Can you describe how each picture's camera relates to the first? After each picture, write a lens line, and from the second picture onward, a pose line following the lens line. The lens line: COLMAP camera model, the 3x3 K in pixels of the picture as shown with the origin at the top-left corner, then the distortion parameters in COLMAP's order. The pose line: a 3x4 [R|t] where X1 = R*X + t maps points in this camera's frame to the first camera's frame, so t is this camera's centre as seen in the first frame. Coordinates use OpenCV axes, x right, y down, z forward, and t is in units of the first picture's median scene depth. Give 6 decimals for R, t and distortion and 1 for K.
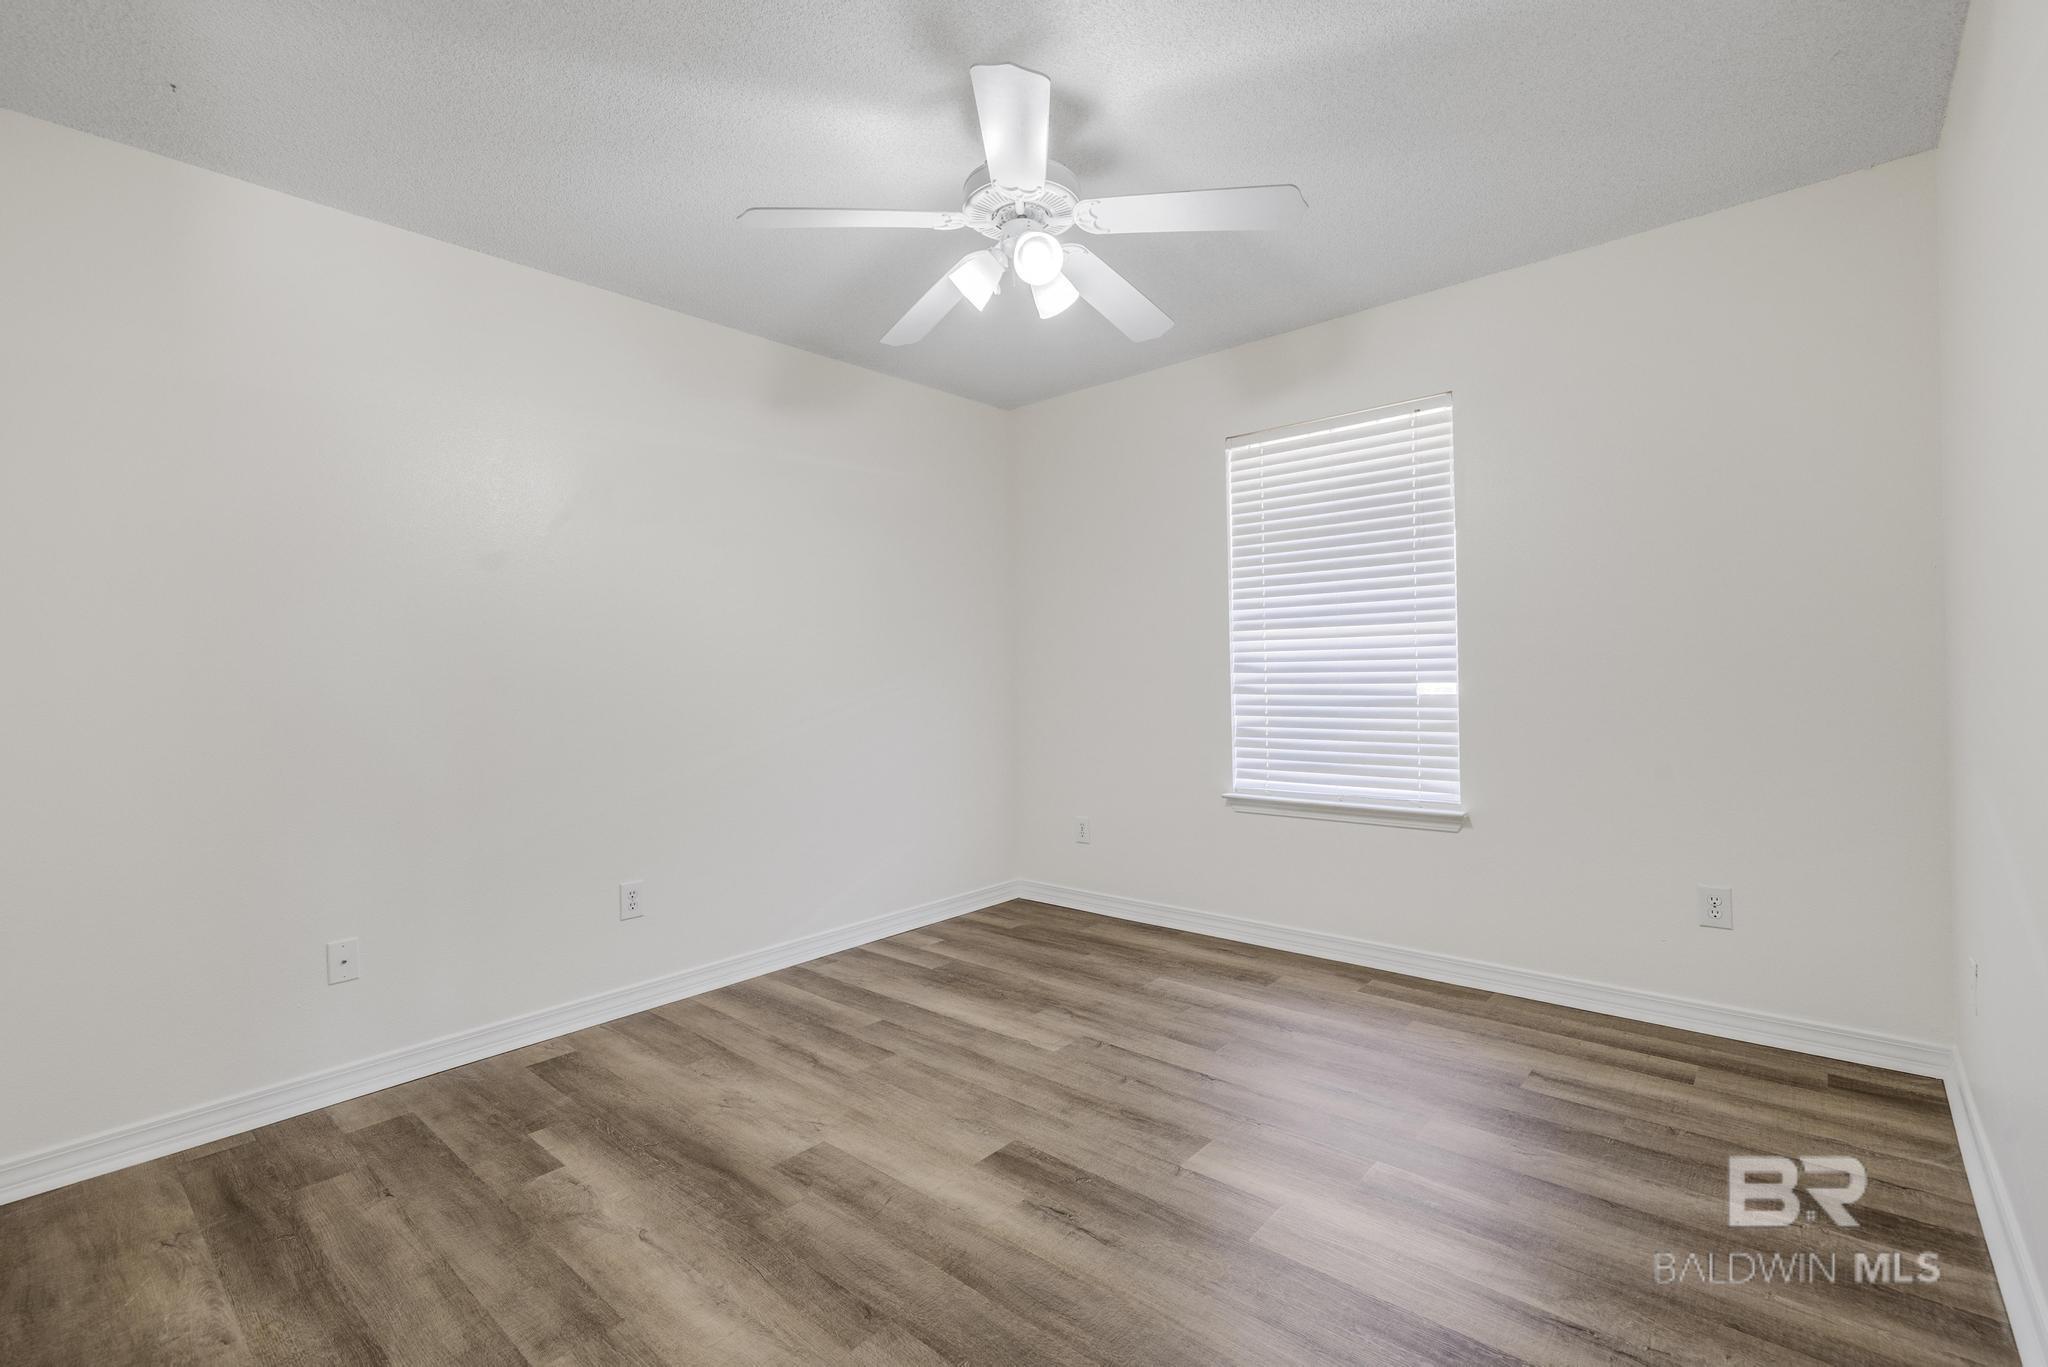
lens RADIAL K [[881.9, 0, 1029.1], [0, 881.9, 665.6], [0, 0, 1]] dist [0.002888, 0.000510]
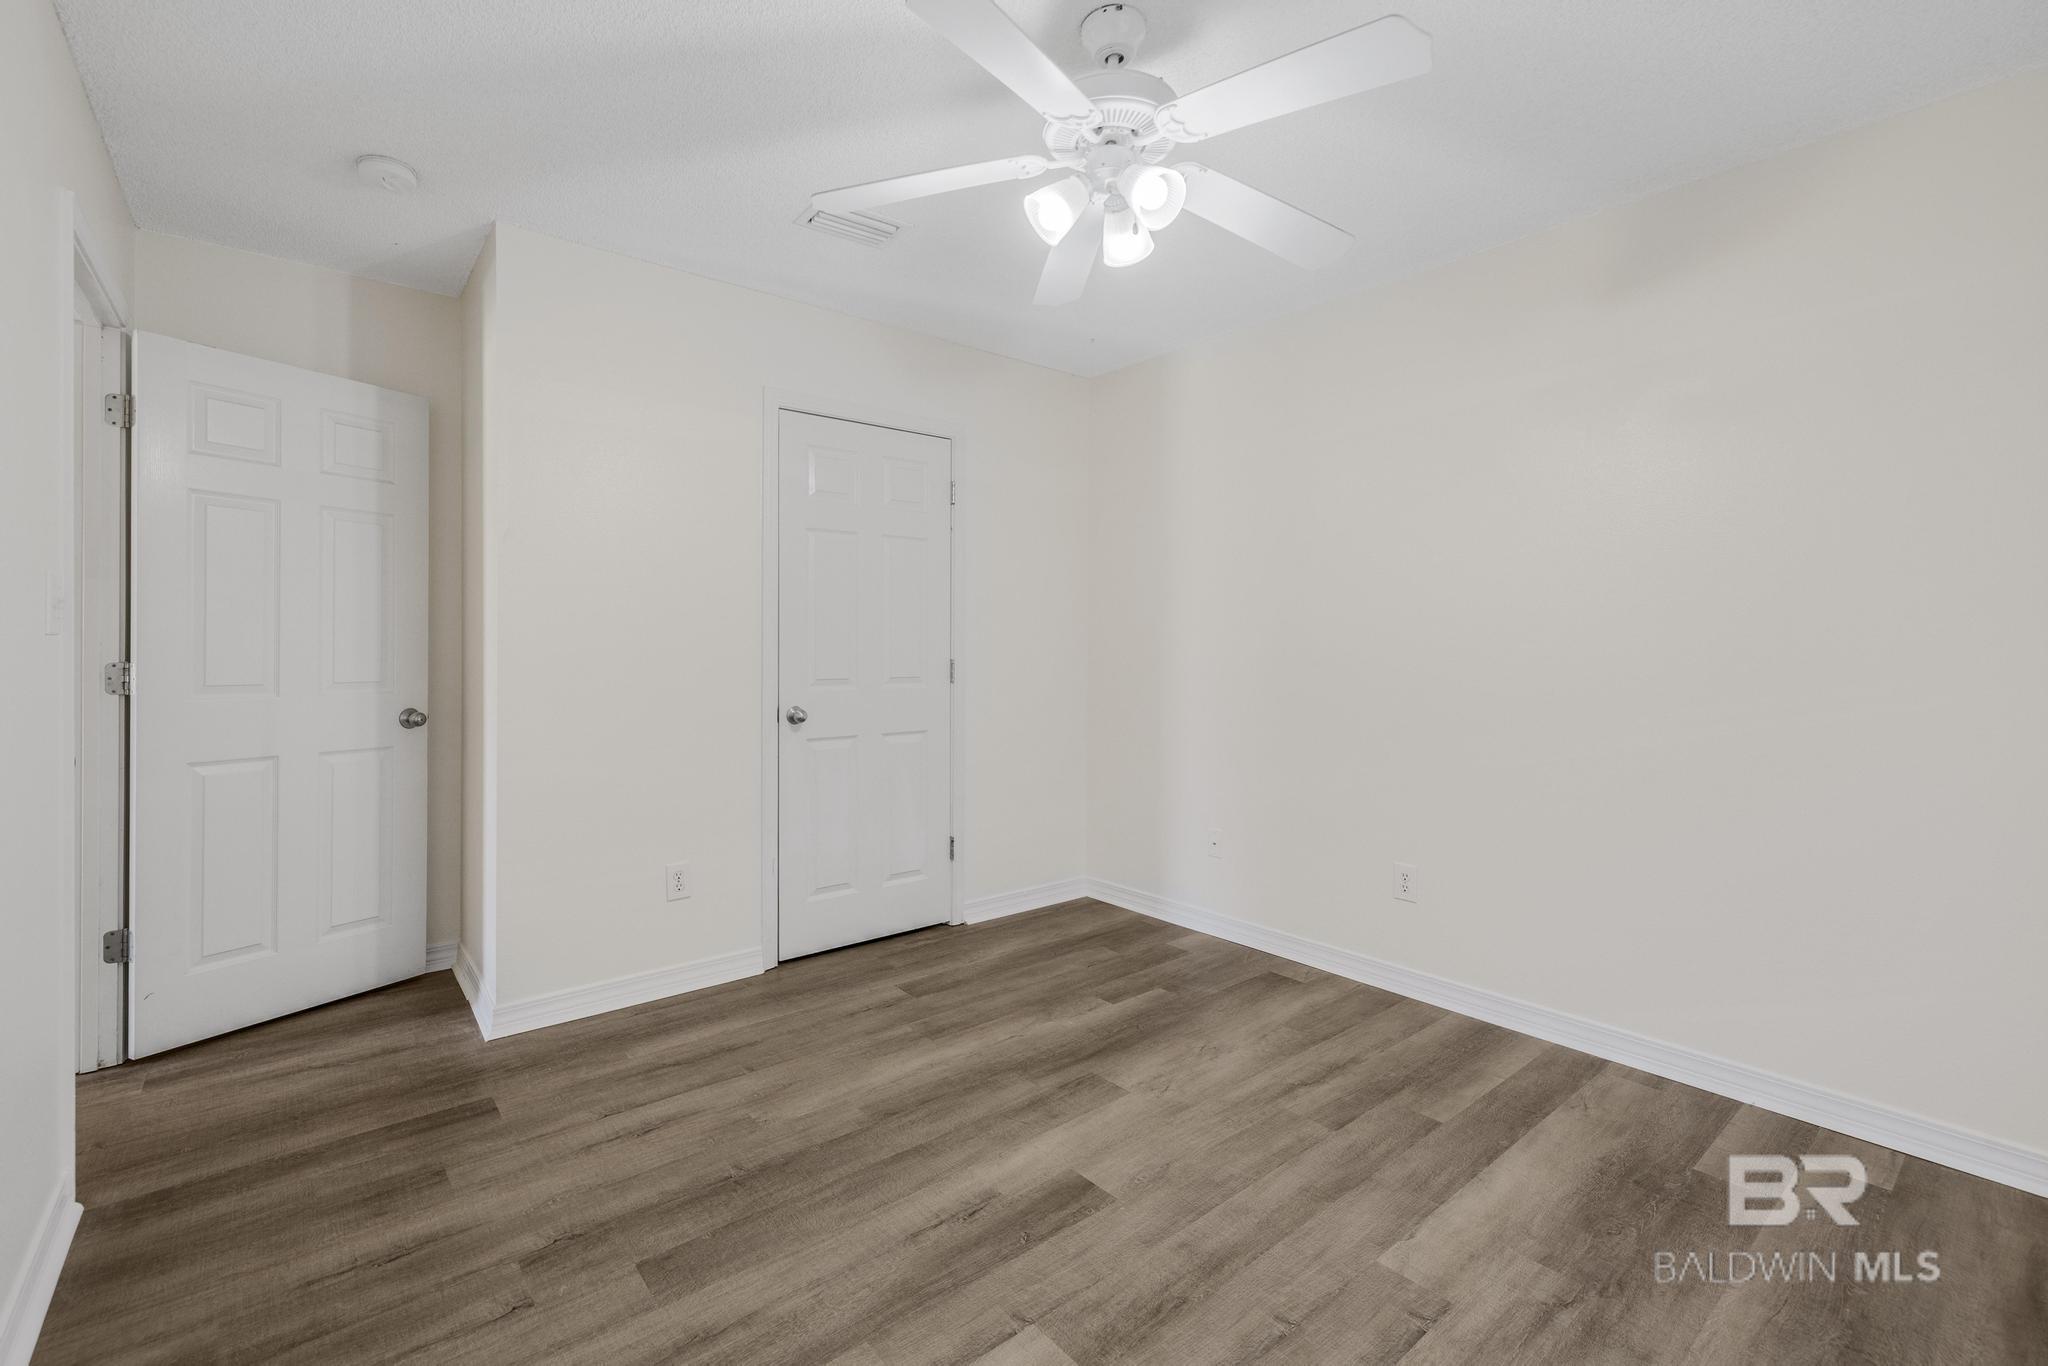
lens RADIAL K [[881.9, 0, 1029.1], [0, 881.9, 665.1], [0, 0, 1]] dist [0.002888, 0.000510]
pose [[-0.136832, 0.042001, -0.989704, 0.726644], [0.007407, 0.999116, 0.041376, -0.033229], [0.990567, -0.001670, -0.137022, 0.878210]]
